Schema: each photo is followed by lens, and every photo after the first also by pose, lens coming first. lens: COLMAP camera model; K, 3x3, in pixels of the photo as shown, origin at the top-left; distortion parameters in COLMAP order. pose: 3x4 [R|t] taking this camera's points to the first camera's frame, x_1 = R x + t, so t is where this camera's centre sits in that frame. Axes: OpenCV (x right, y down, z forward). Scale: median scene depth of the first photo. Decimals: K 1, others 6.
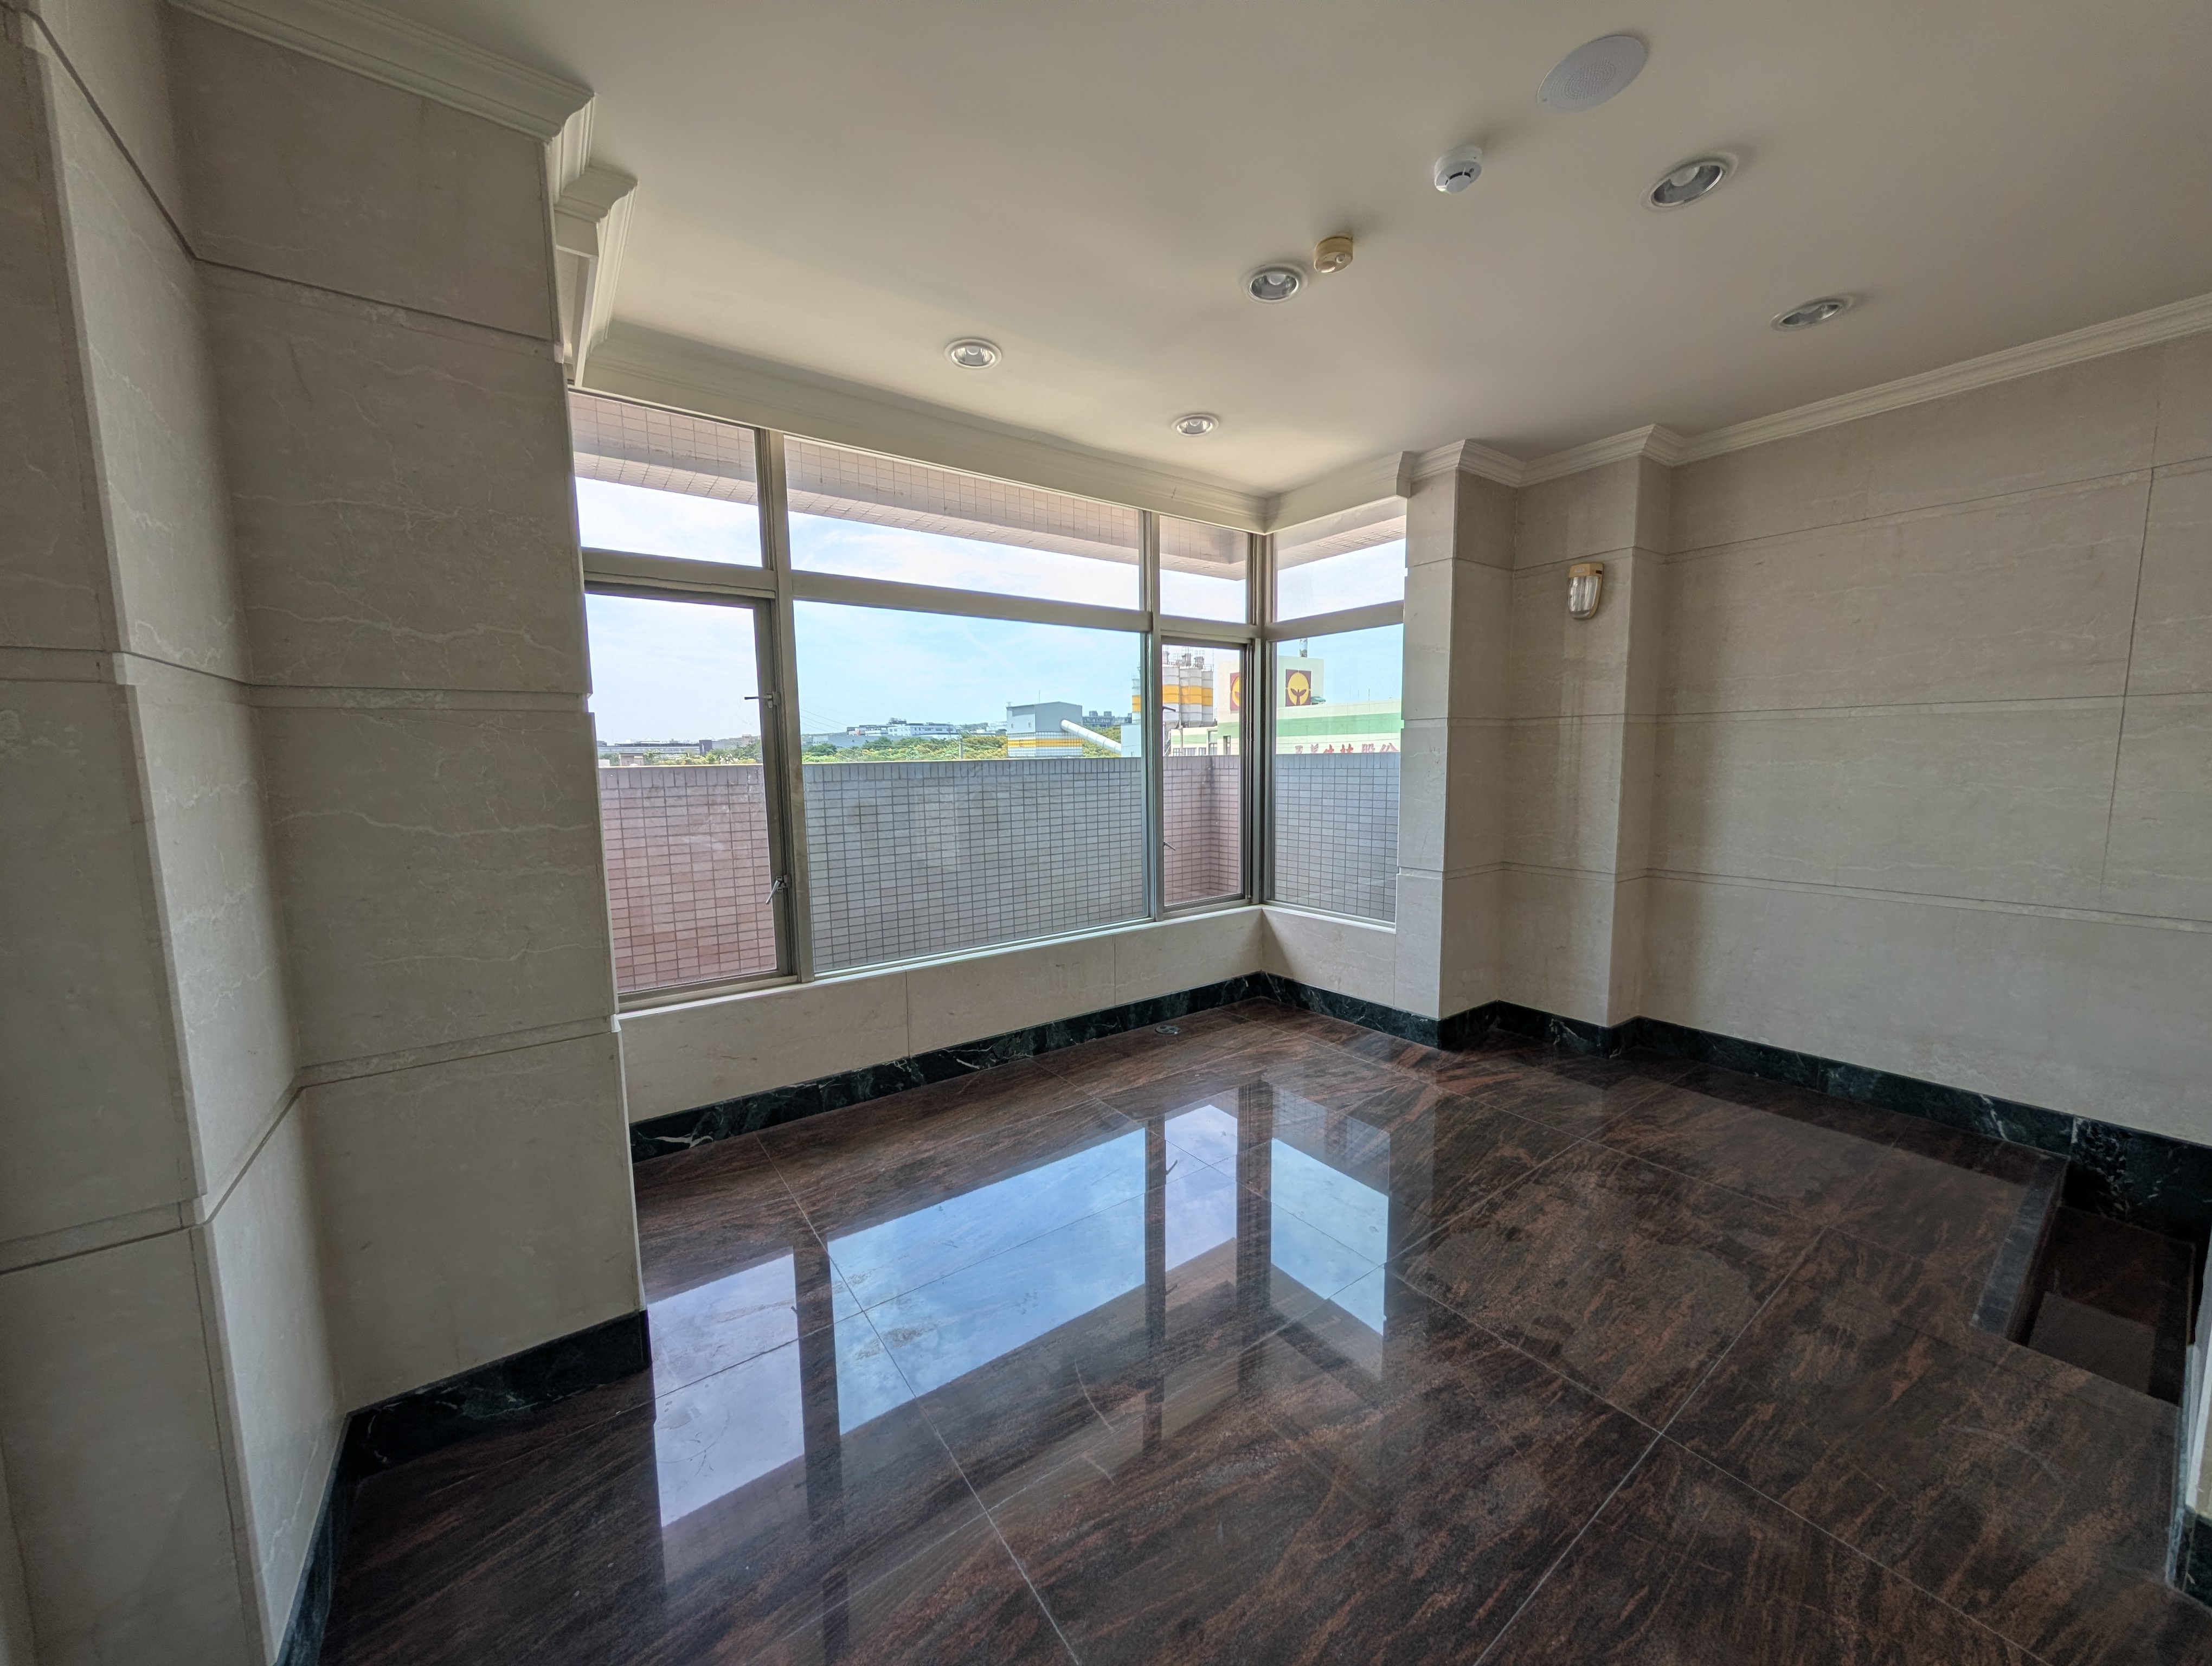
lens RADIAL K [[805.5, 0, 1106.0], [0, 805.5, 833.0], [0, 0, 1]] dist [-0.000558, 0.000147]
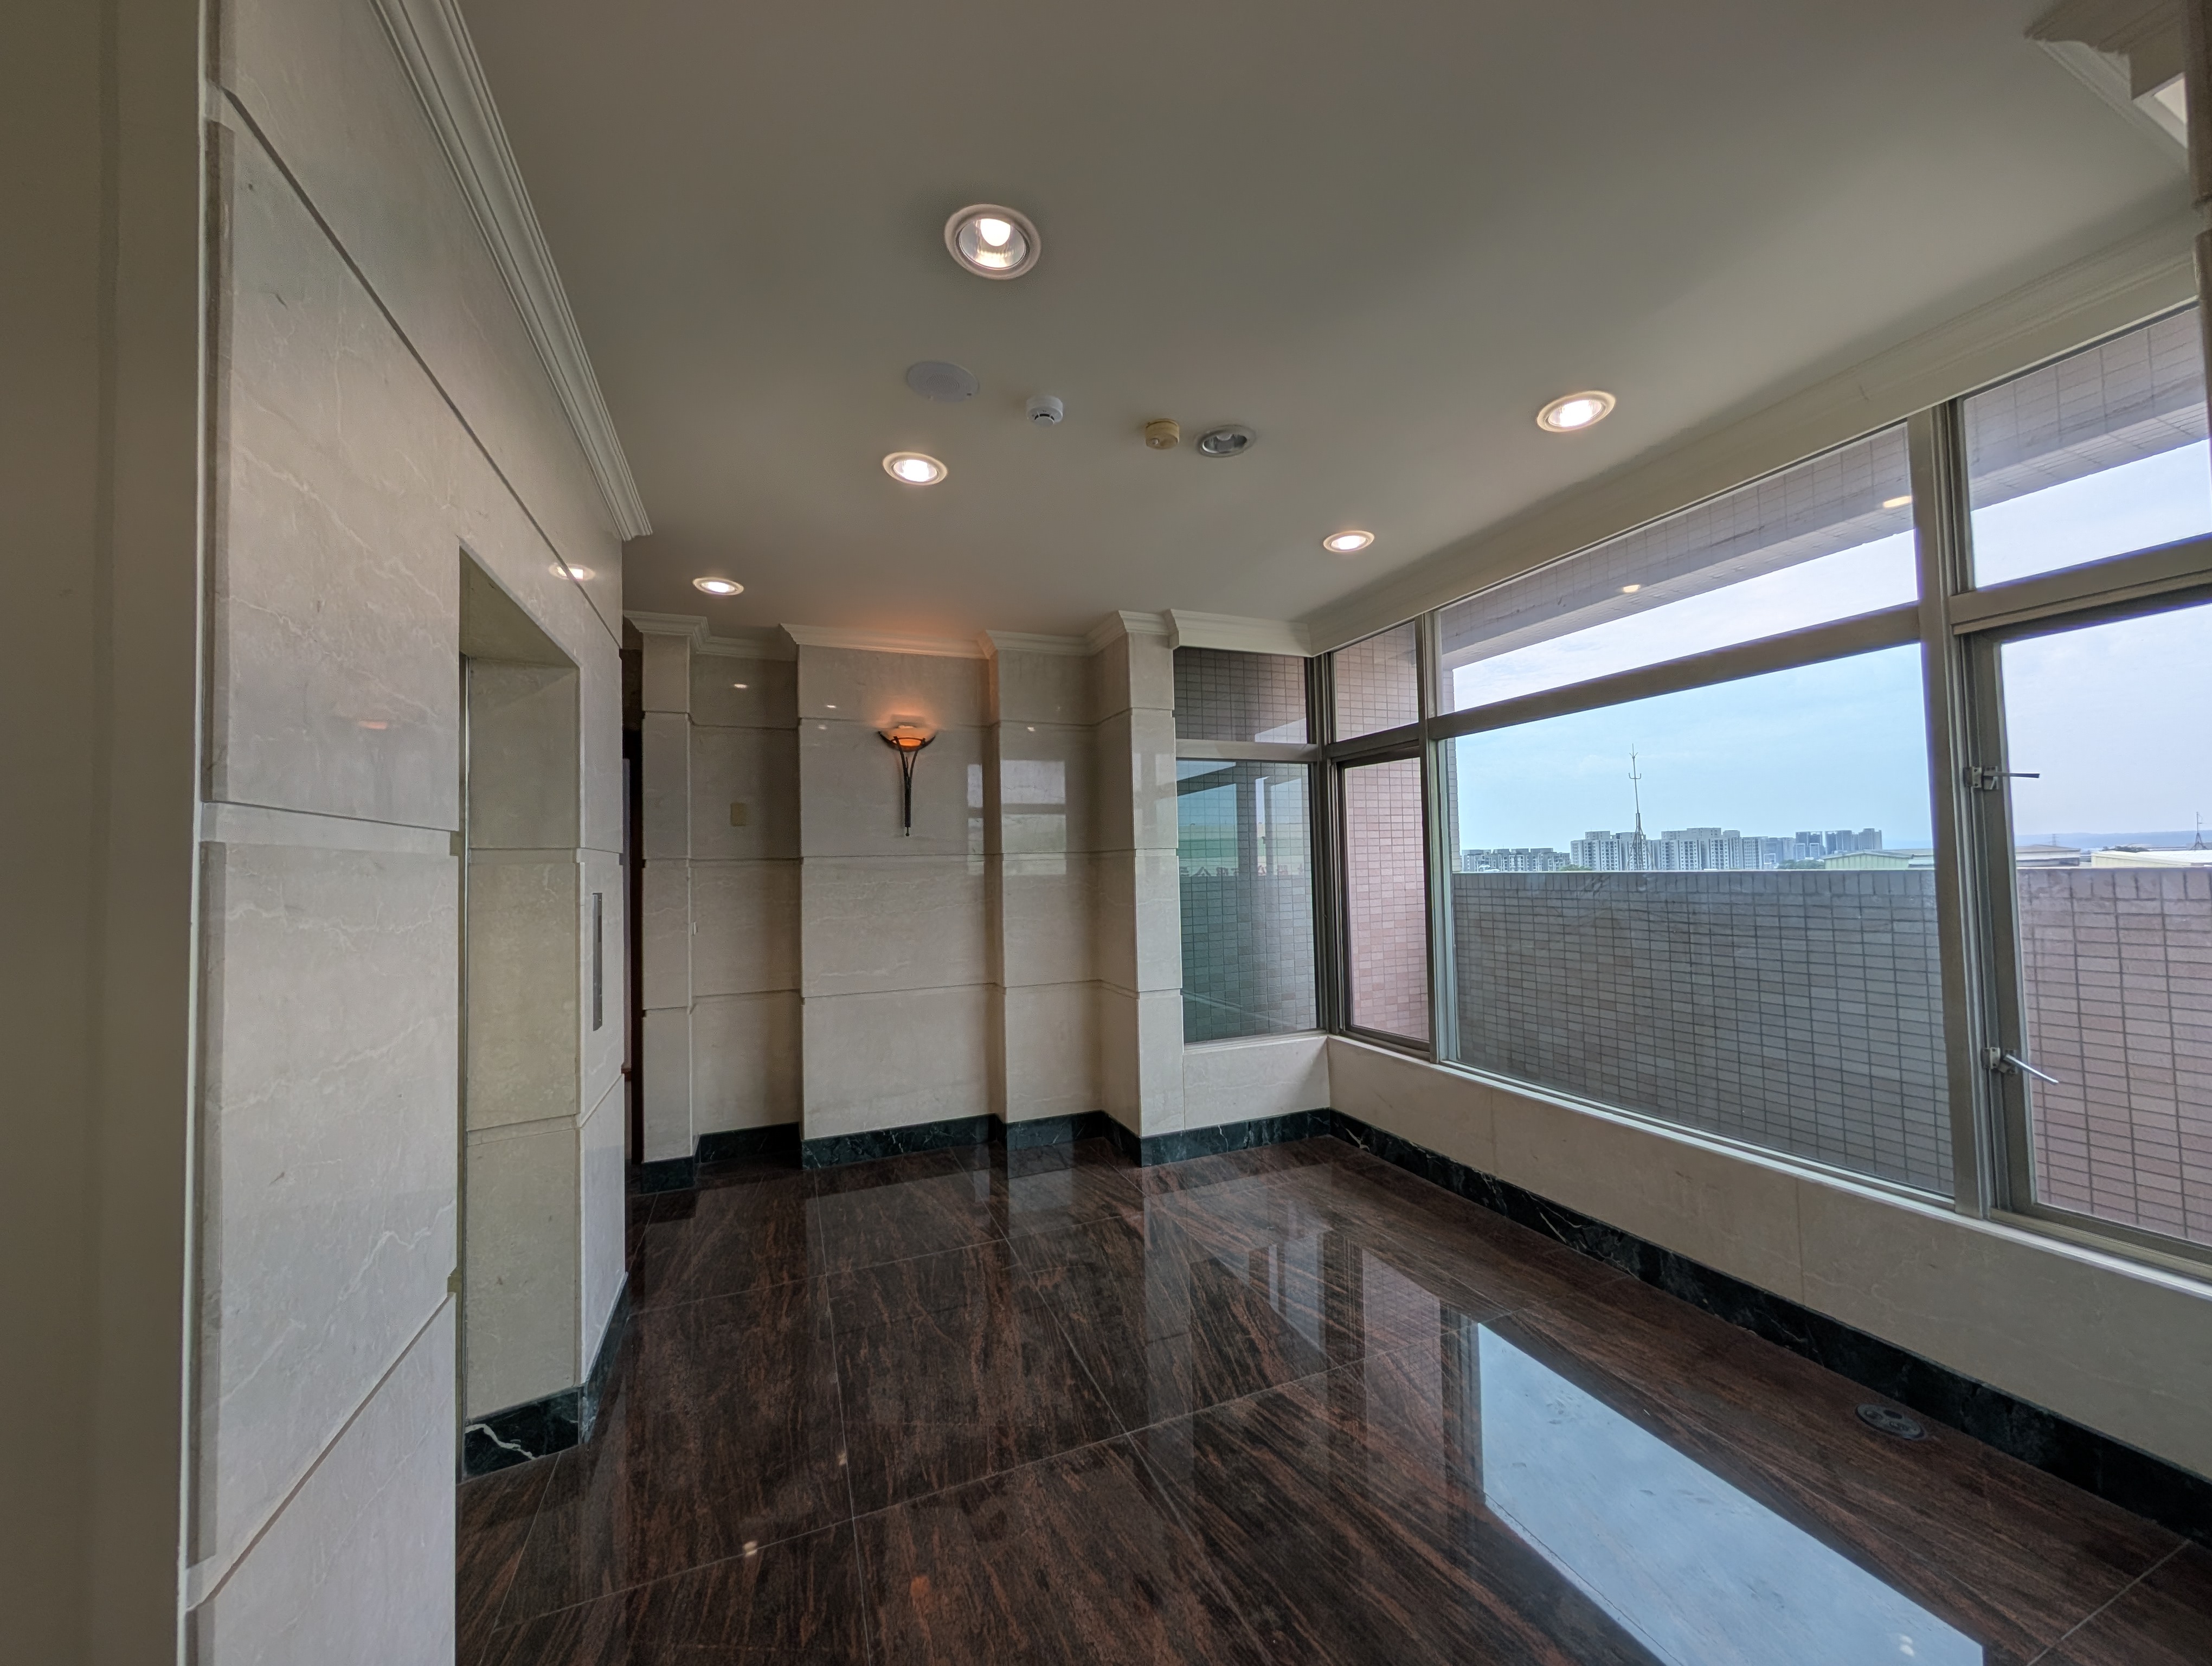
lens RADIAL K [[805.5, 0, 1106.0], [0, 805.5, 833.0], [0, 0, 1]] dist [-0.000558, 0.000147]
pose [[-0.241756, -0.022516, -0.970076, 0.942536], [-0.067010, 0.997731, -0.006458, -0.115824], [0.968020, 0.063443, -0.242716, 0.856686]]
